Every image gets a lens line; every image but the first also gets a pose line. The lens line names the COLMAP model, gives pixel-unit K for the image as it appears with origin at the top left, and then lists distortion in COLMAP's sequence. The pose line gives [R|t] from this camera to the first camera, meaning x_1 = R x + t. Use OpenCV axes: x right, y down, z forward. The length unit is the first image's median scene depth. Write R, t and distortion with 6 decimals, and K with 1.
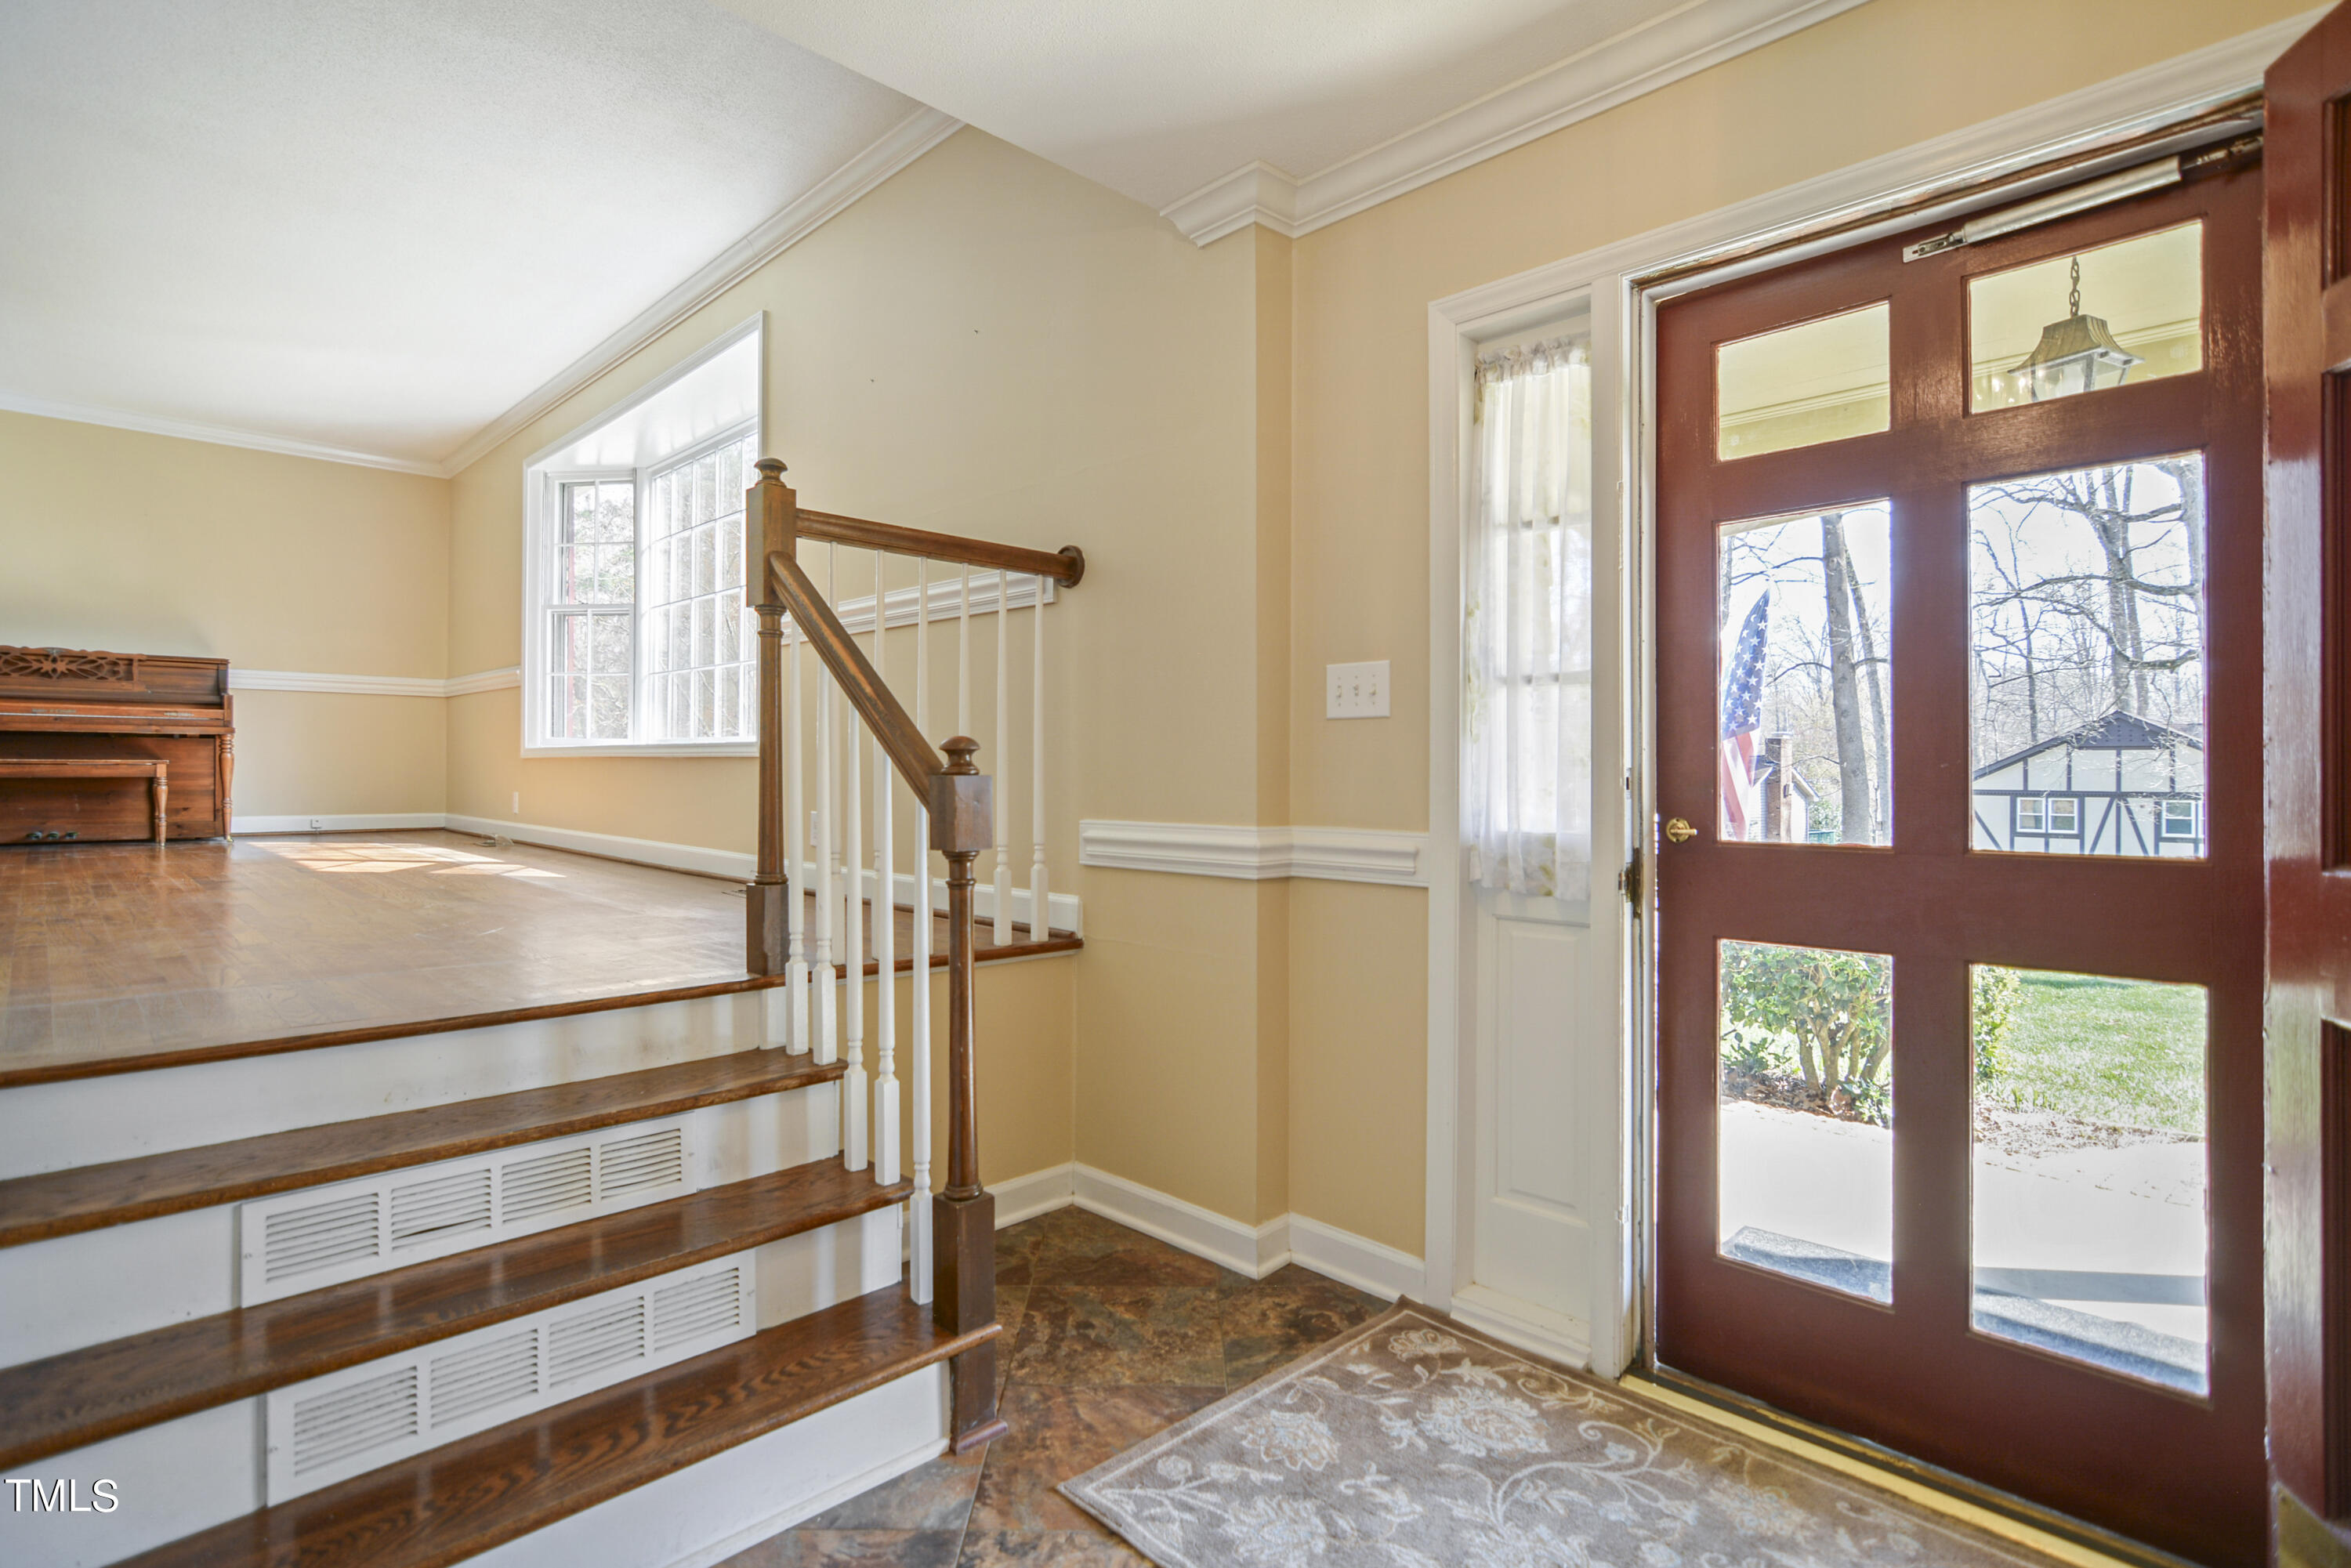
lens RADIAL K [[1158.3, 0, 1170.0], [0, 1158.3, 774.7], [0, 0, 1]] dist [-0.012564, 0.002055]
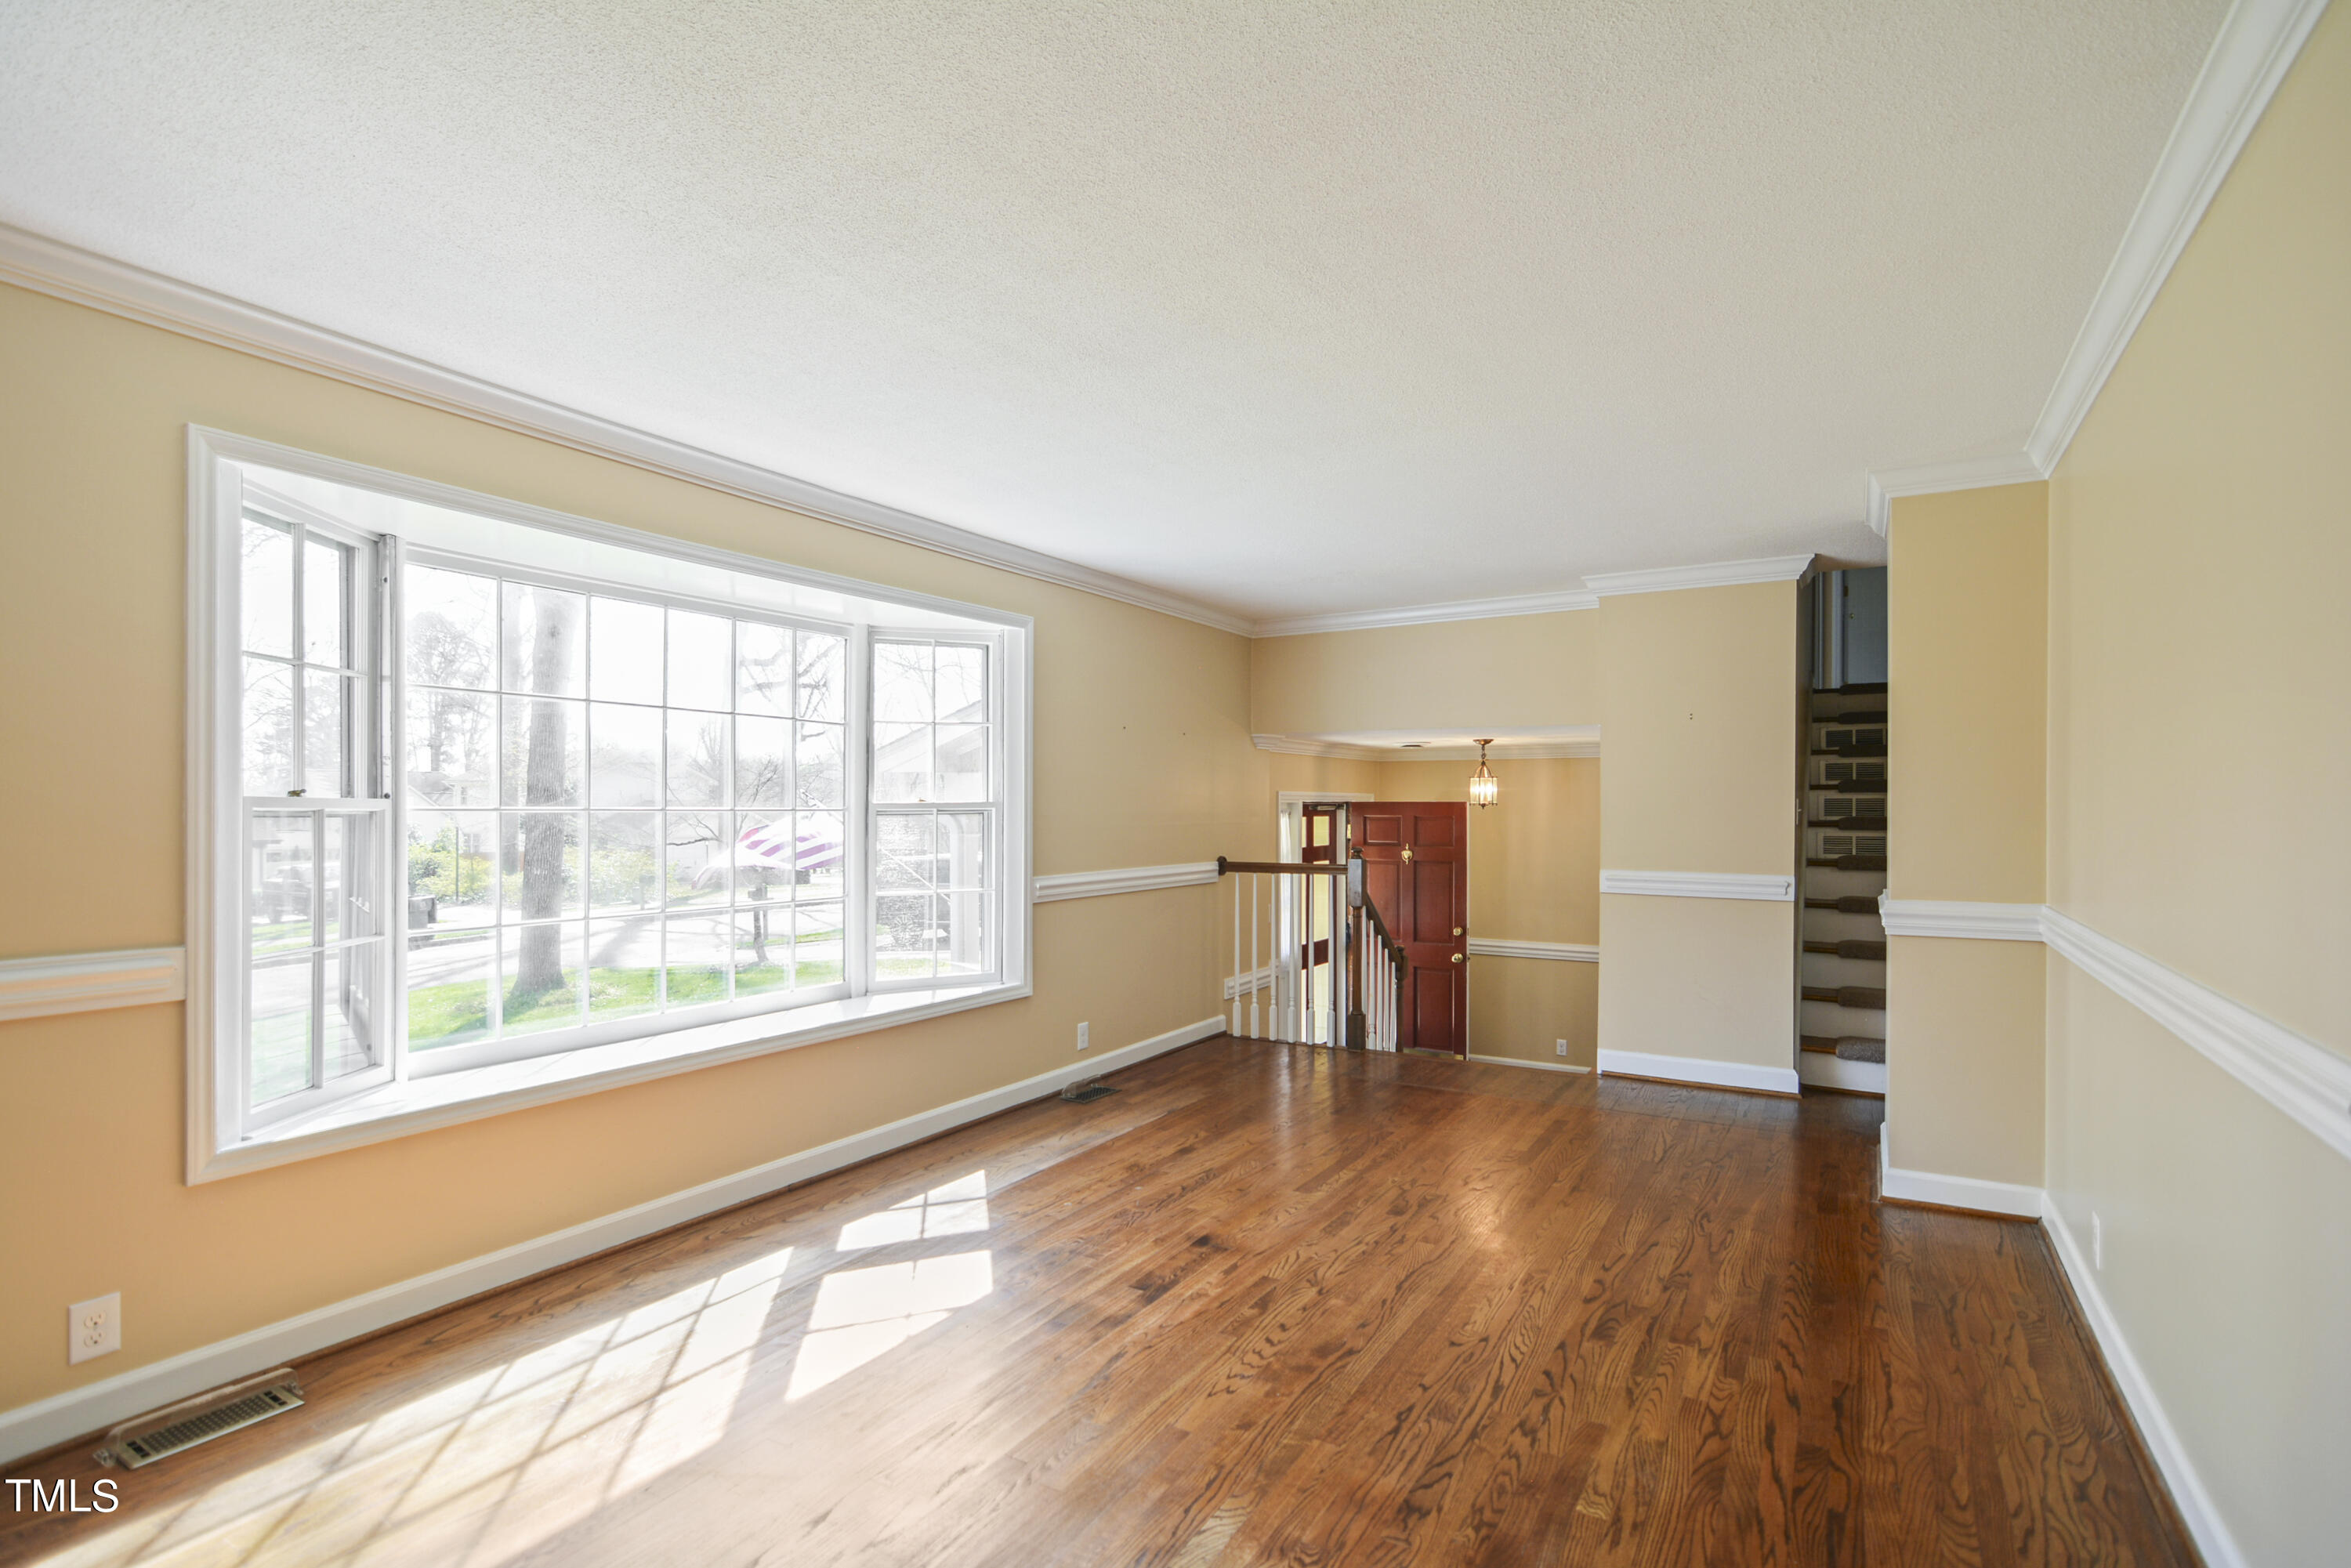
lens RADIAL K [[1158.3, 0, 1167.6], [0, 1158.3, 796.5], [0, 0, 1]] dist [-0.012564, 0.002055]
pose [[-0.249570, -0.003657, 0.968350, -1.026096], [0.000629, 0.999992, 0.003938, -0.149056], [-0.968357, 0.001592, -0.249565, 0.783456]]
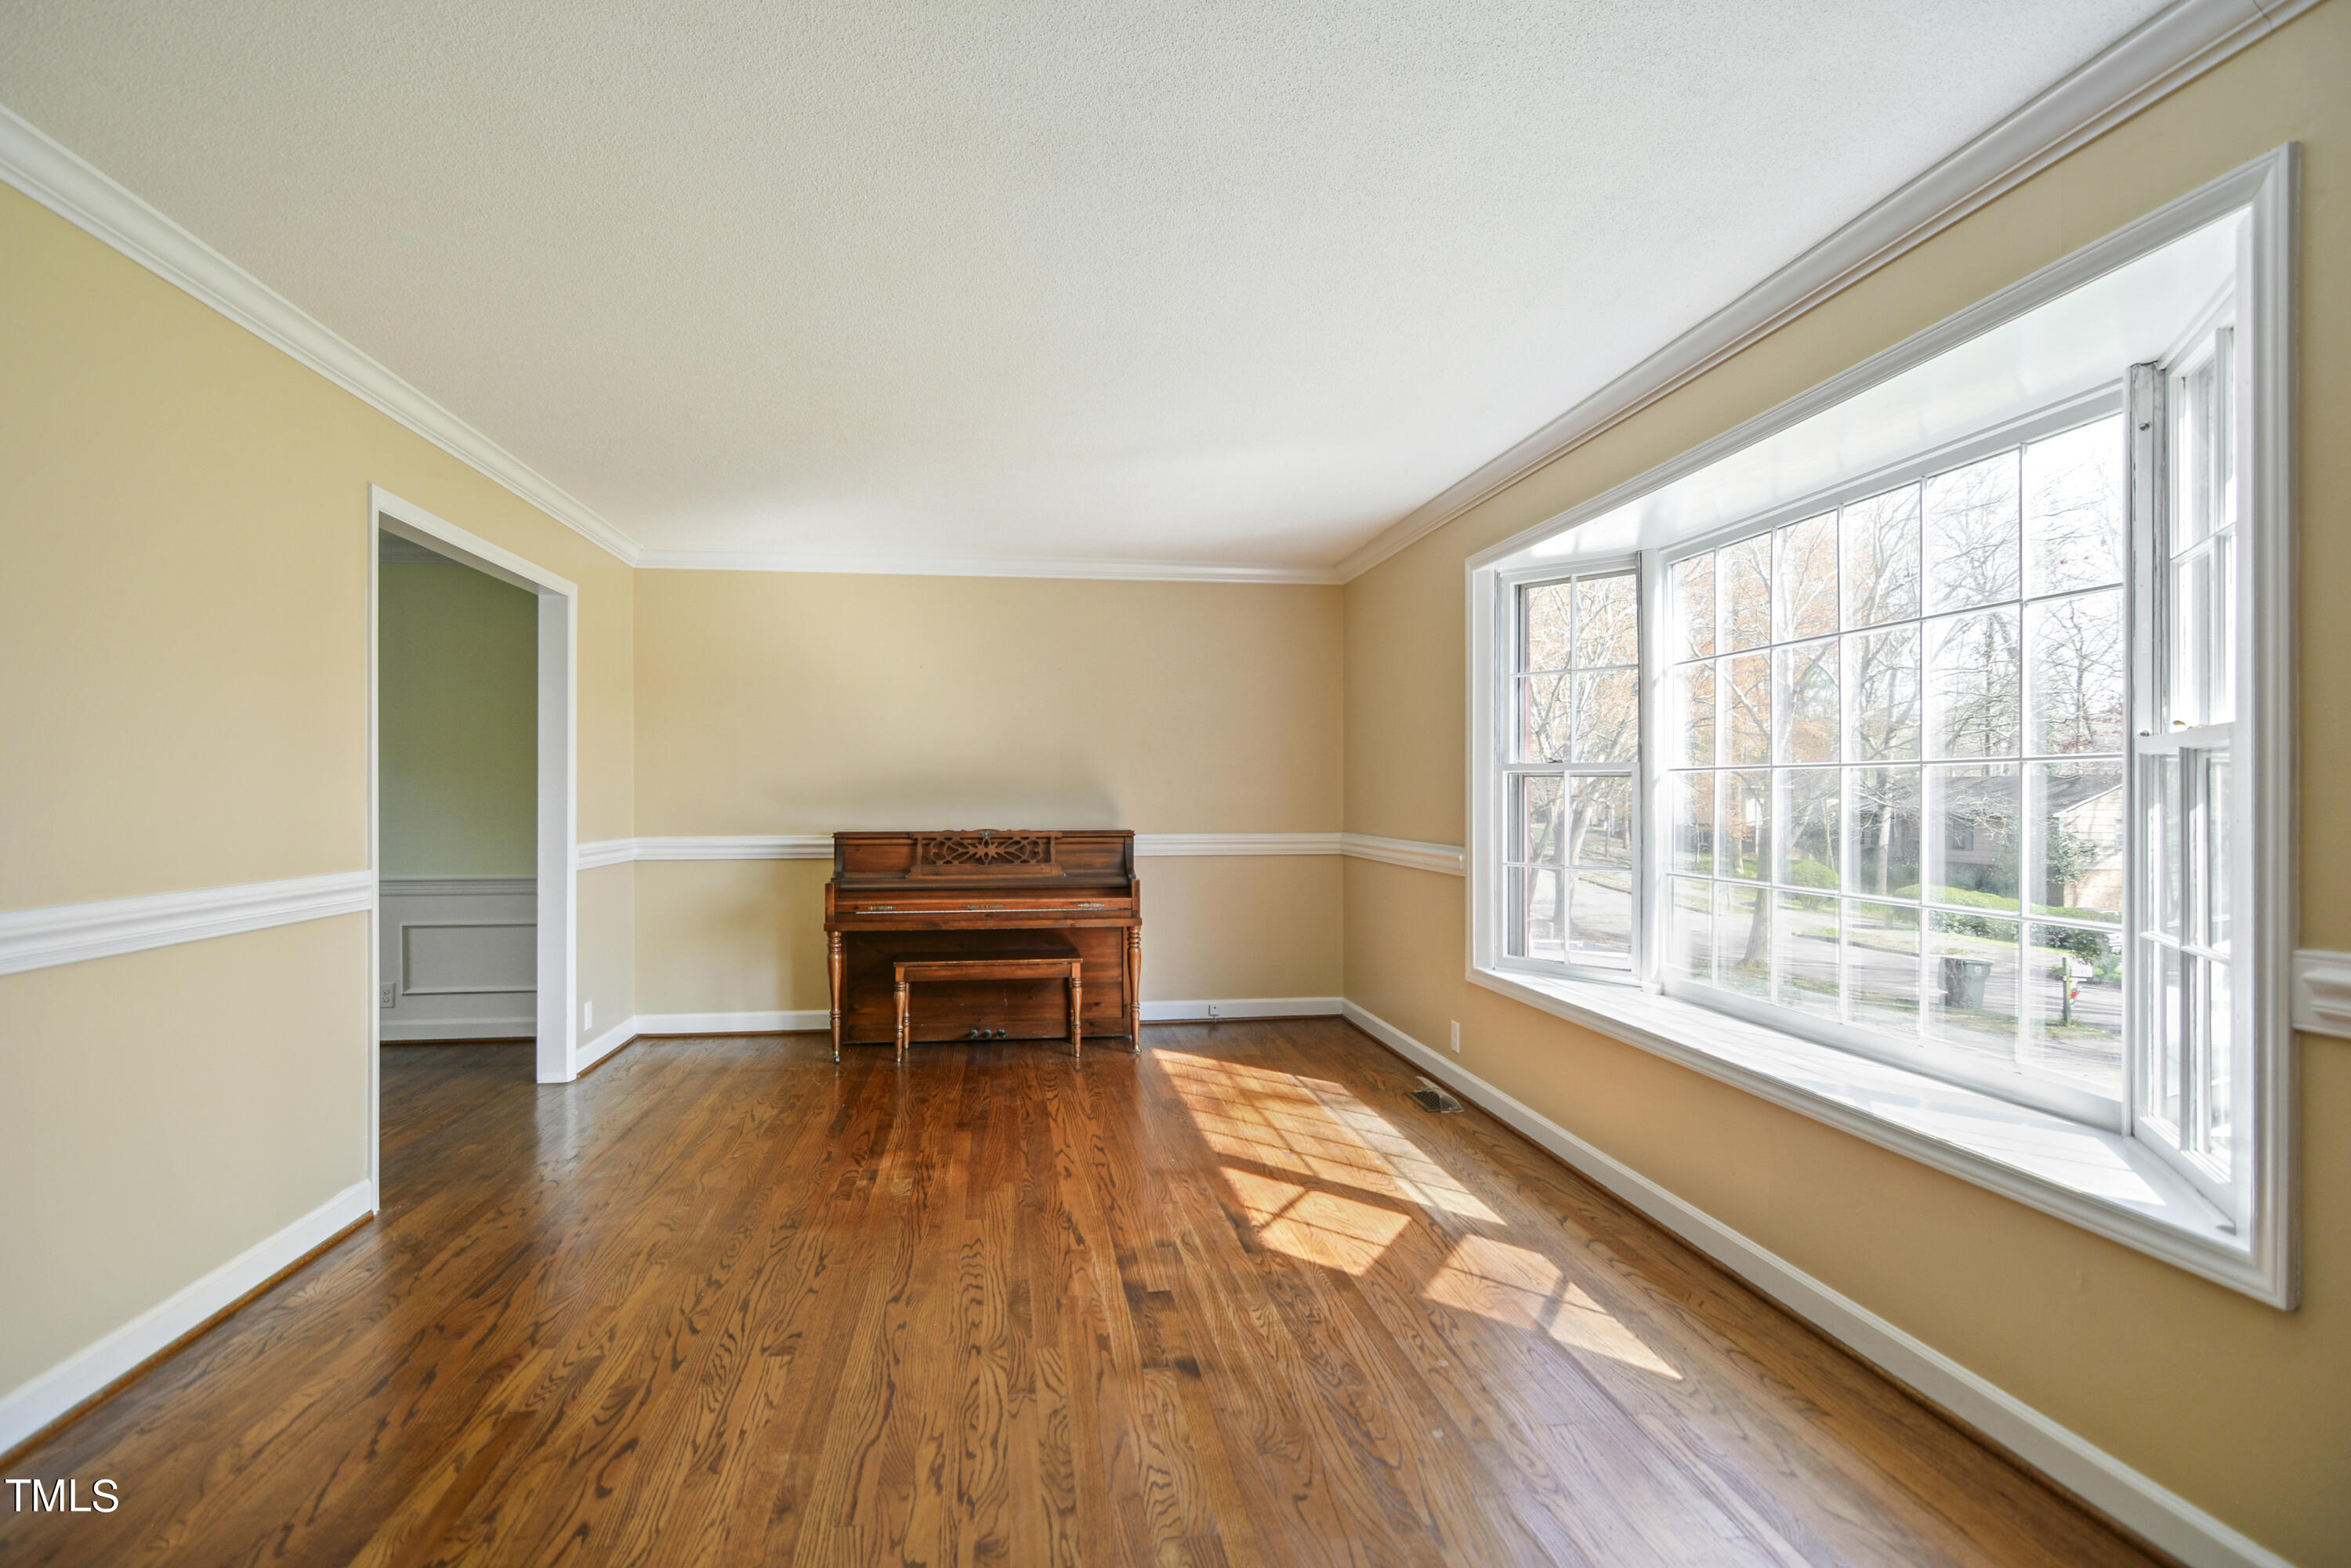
lens RADIAL K [[1158.3, 0, 1164.8], [0, 1158.3, 788.4], [0, 0, 1]] dist [-0.012564, 0.002055]
pose [[0.802748, -0.014679, -0.596138, -0.290418], [0.007723, 0.999869, -0.014220, -0.125219], [0.596269, 0.006811, 0.802756, 0.324878]]
